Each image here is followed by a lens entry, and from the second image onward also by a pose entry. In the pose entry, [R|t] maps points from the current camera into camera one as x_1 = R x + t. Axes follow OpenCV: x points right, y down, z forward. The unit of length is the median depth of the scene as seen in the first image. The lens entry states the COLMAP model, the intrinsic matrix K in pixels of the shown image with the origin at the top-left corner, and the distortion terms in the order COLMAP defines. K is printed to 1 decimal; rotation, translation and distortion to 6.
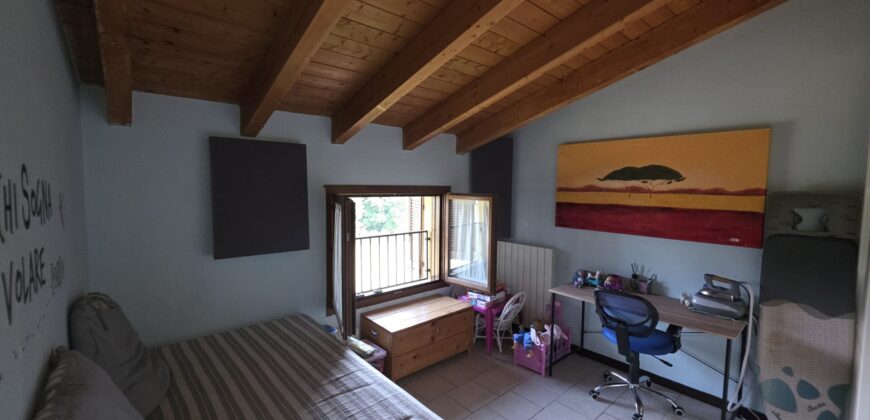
lens RADIAL K [[347.1, 0, 435.0], [0, 347.1, 210.0], [0, 0, 1]] dist [-0.000296, 0.000012]
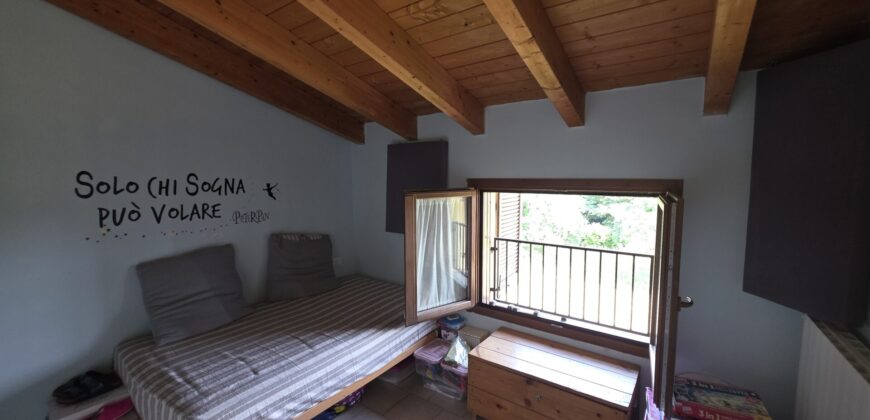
lens RADIAL K [[347.0, 0, 435.0], [0, 347.0, 177.6], [0, 0, 1]] dist [-0.000239, -0.000013]
pose [[0.256497, -0.000923, -0.966544, 0.613690], [-0.081158, 0.996447, -0.022489, -0.040224], [0.963132, 0.084212, 0.255511, 0.629063]]
